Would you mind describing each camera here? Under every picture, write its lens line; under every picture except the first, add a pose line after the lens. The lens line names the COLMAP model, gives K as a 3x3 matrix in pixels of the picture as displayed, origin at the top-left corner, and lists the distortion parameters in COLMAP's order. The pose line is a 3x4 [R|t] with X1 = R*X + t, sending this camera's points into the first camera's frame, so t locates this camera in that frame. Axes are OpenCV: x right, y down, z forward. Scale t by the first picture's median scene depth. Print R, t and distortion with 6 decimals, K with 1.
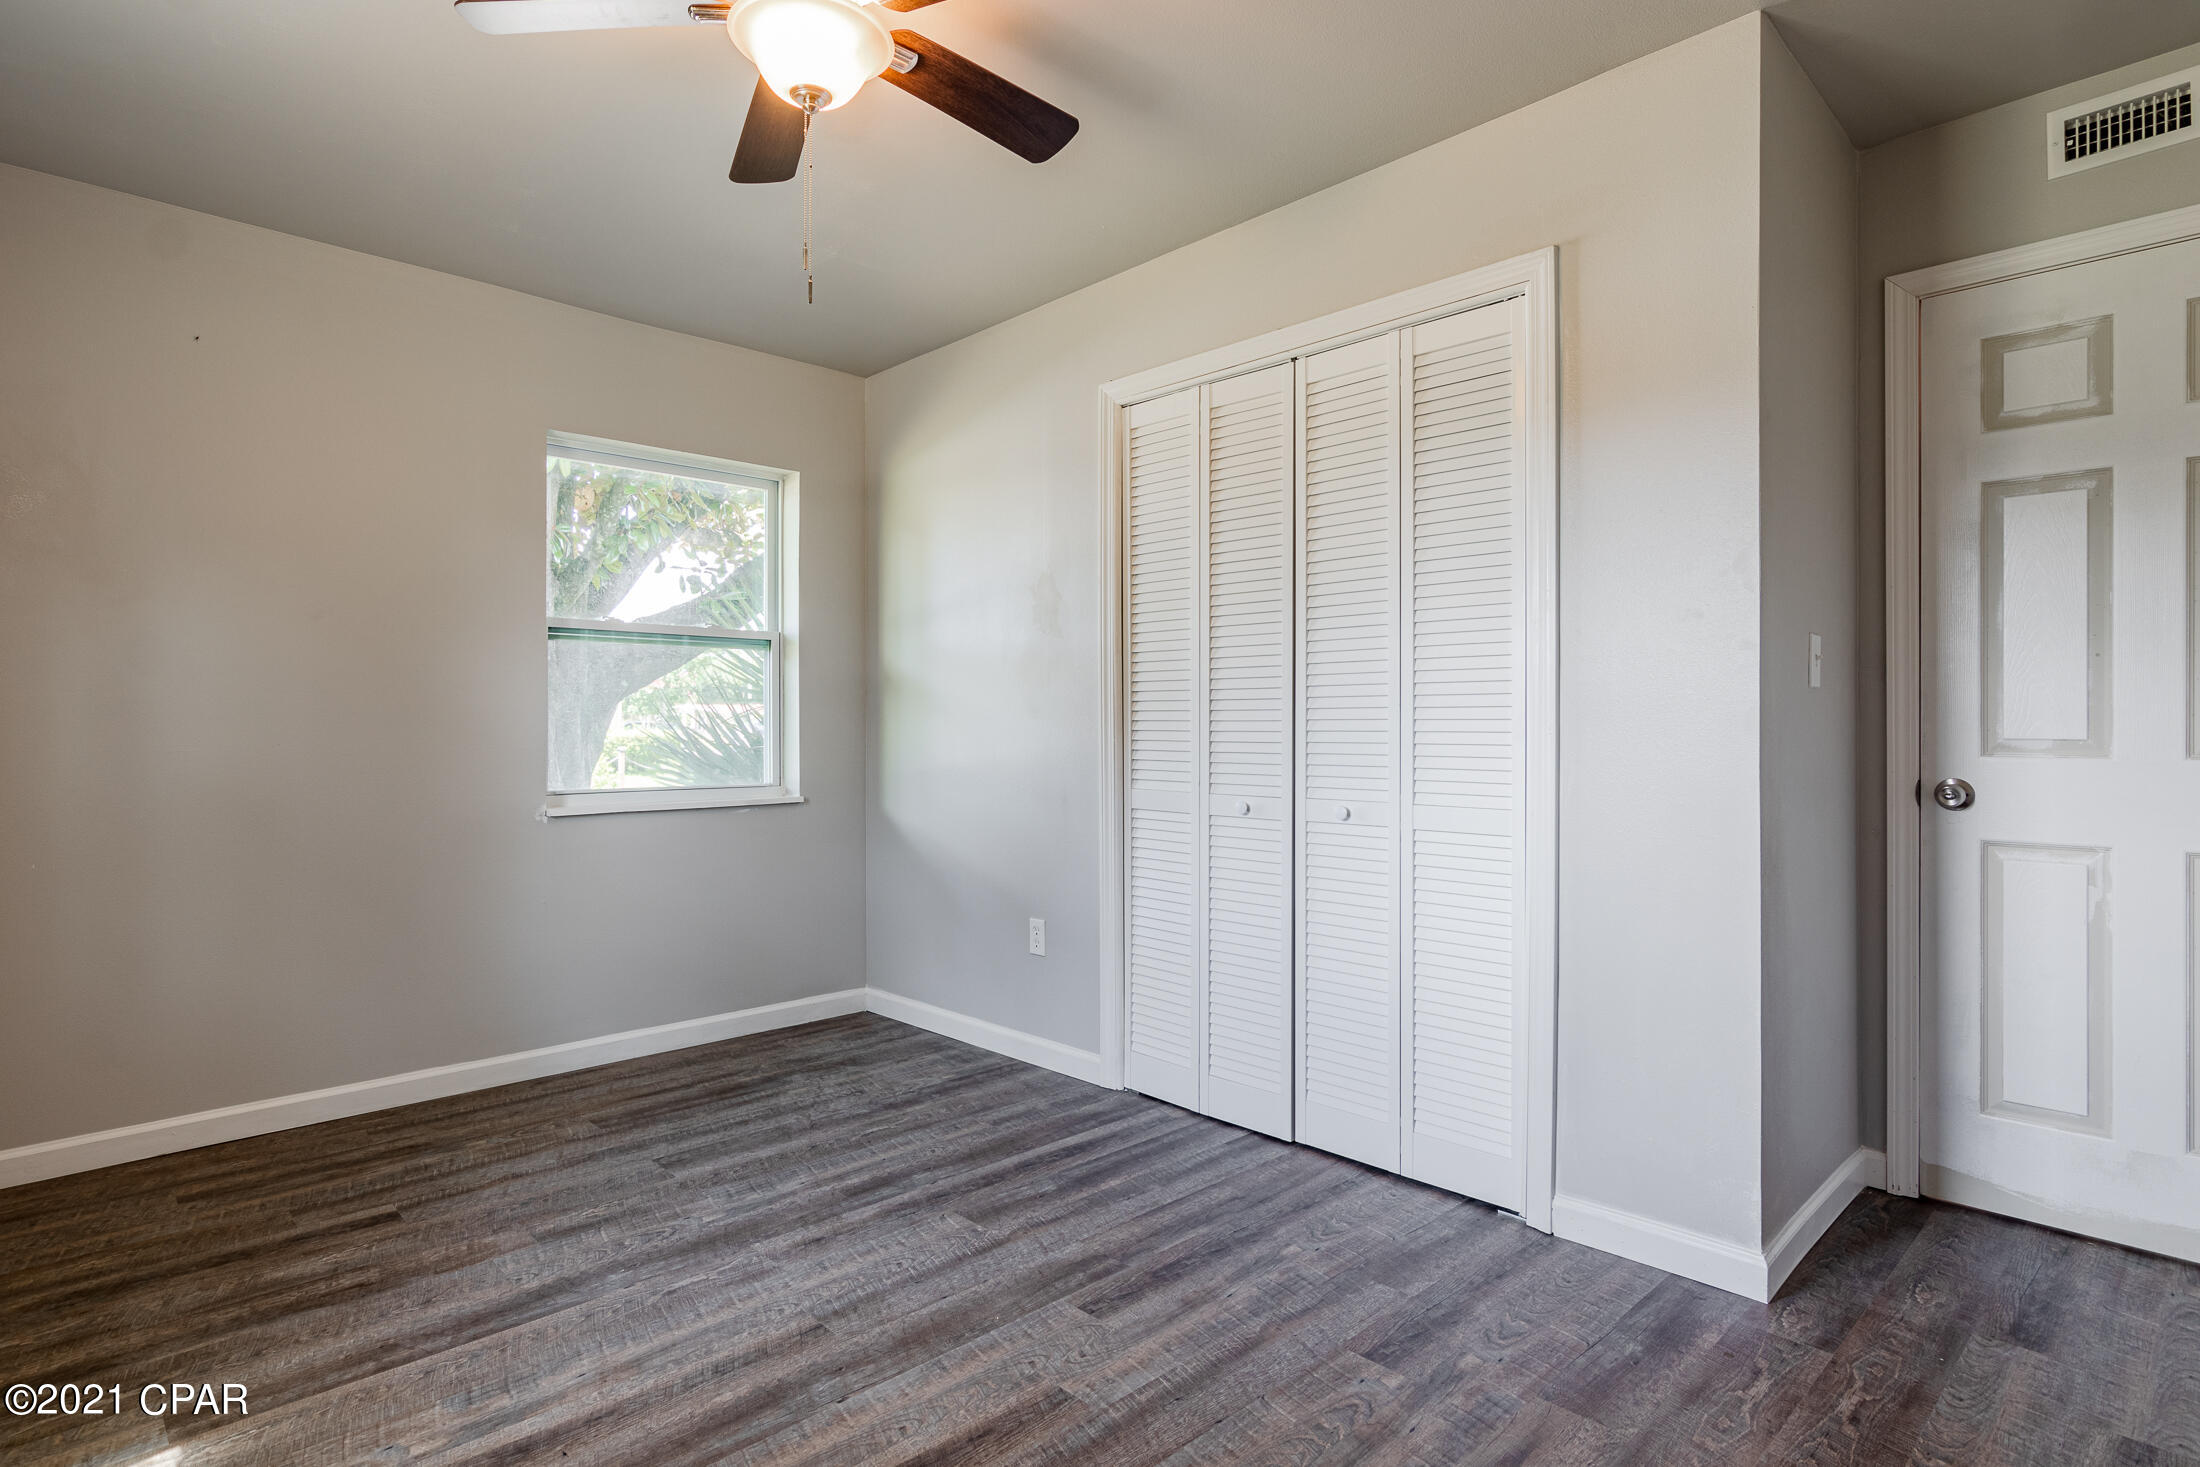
lens RADIAL K [[1144.1, 0, 1081.3], [0, 1144.1, 736.1], [0, 0, 1]] dist [-0.001513, 0.001922]
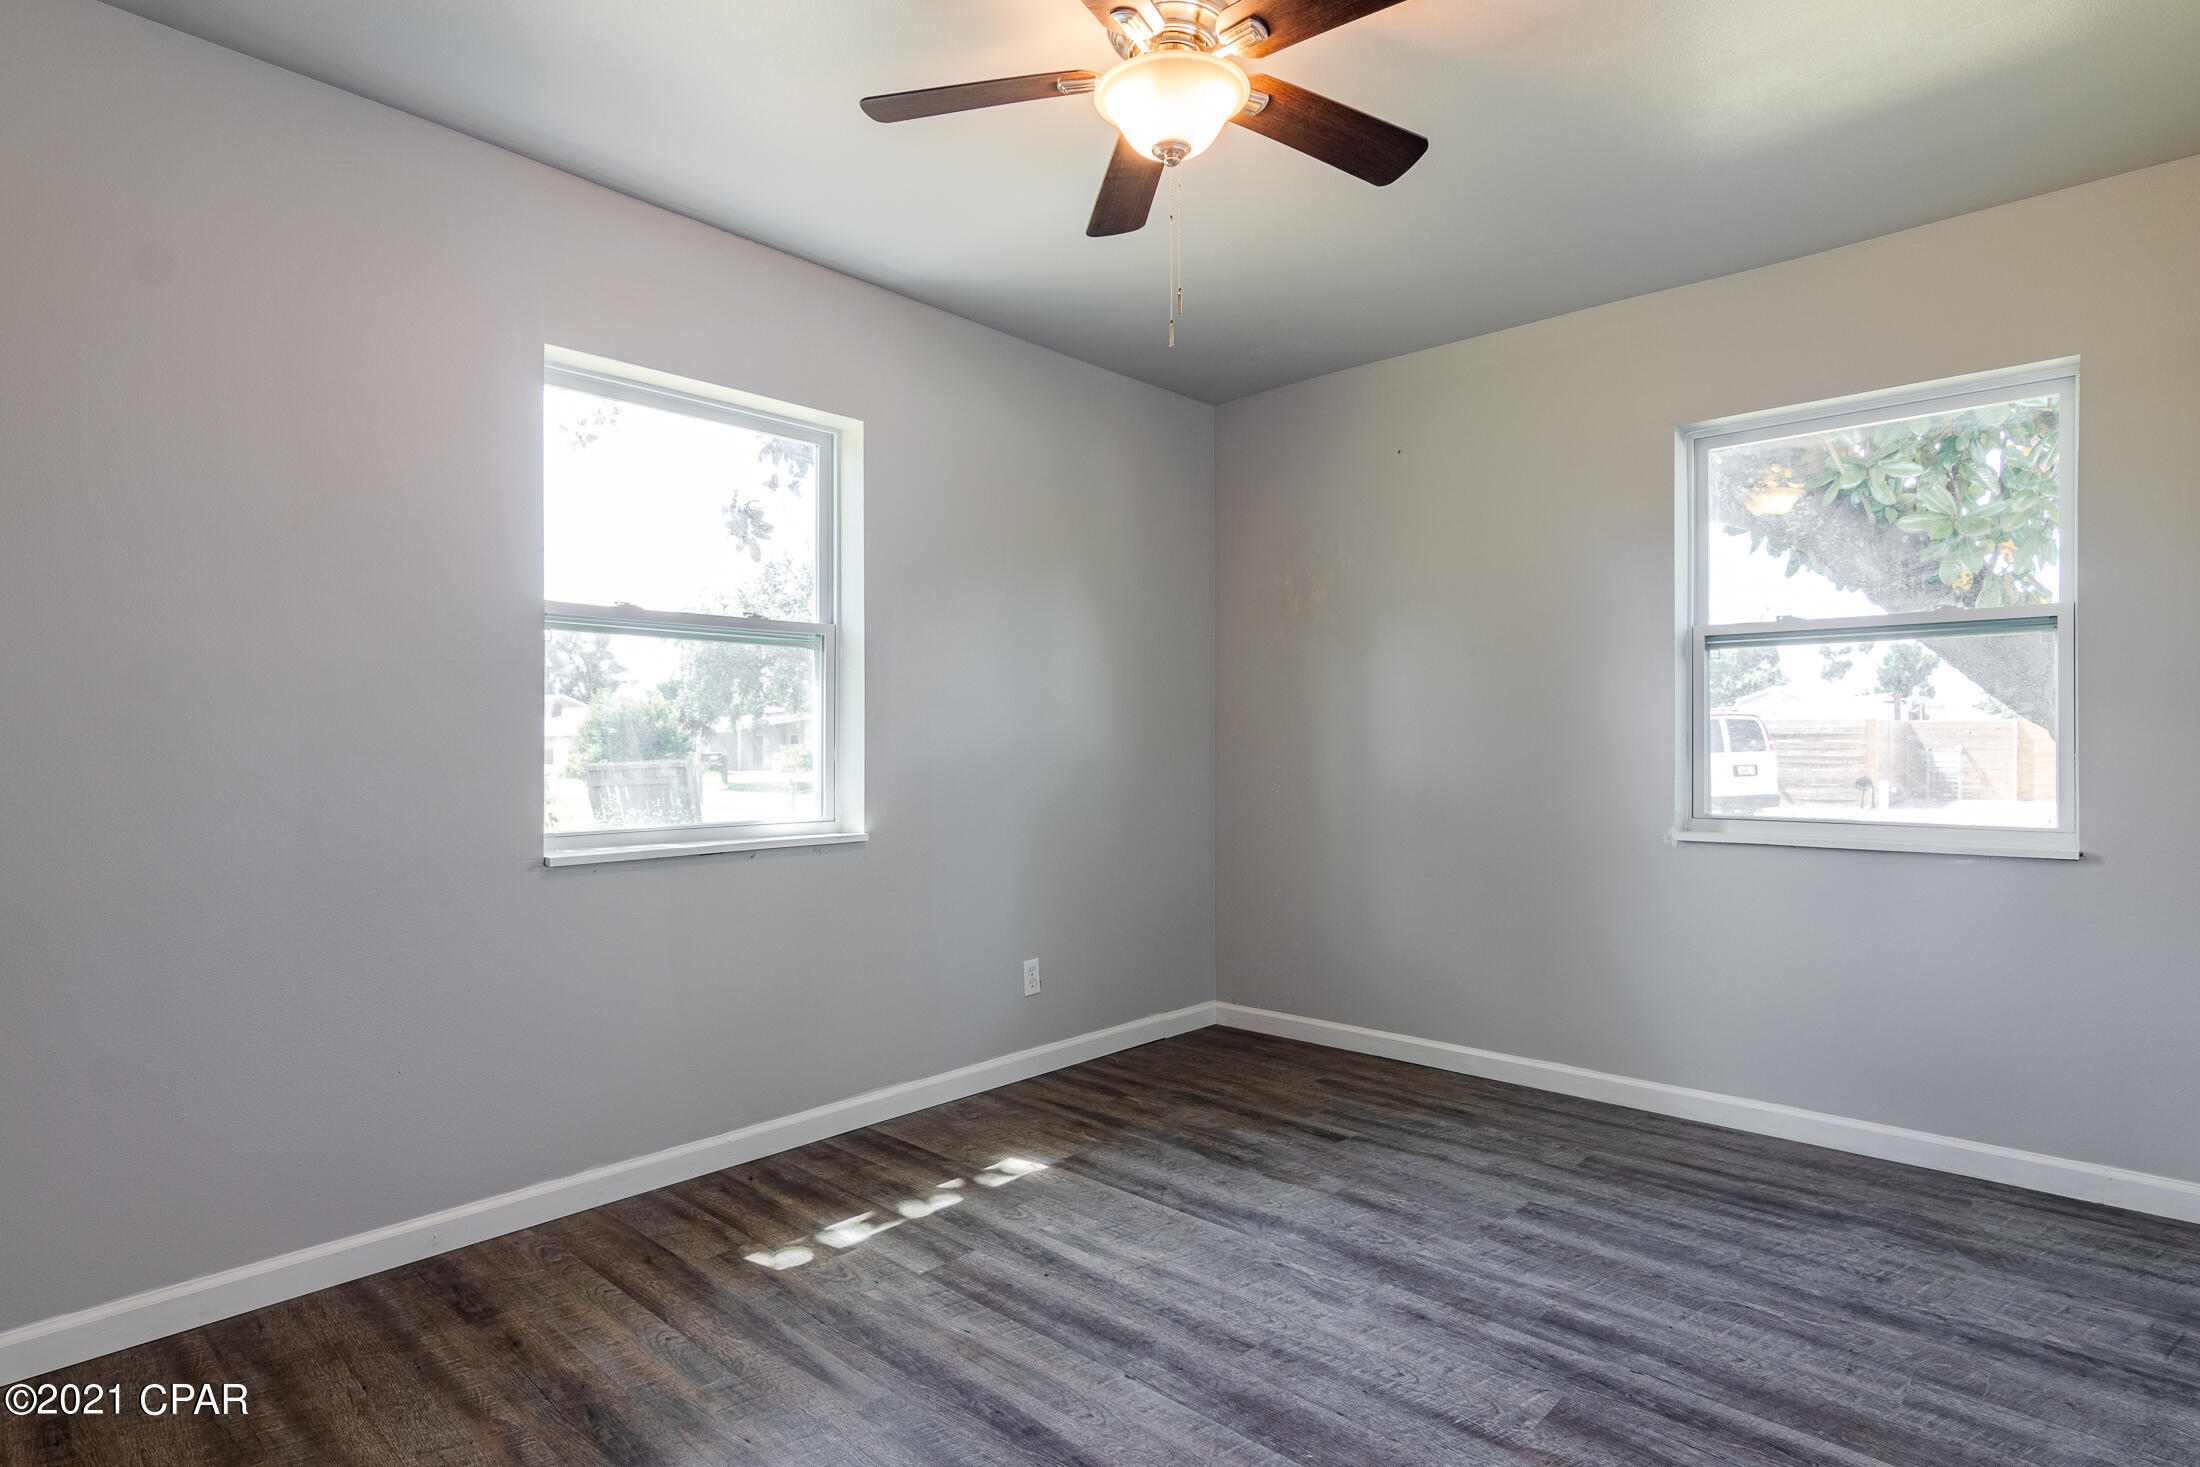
lens RADIAL K [[1144.1, 0, 1081.3], [0, 1144.1, 736.1], [0, 0, 1]] dist [-0.001513, 0.001922]
pose [[0.050846, -0.004161, -0.998698, 0.562831], [-0.006727, 0.999967, -0.004508, -0.008800], [0.998684, 0.006947, 0.050816, 0.587002]]
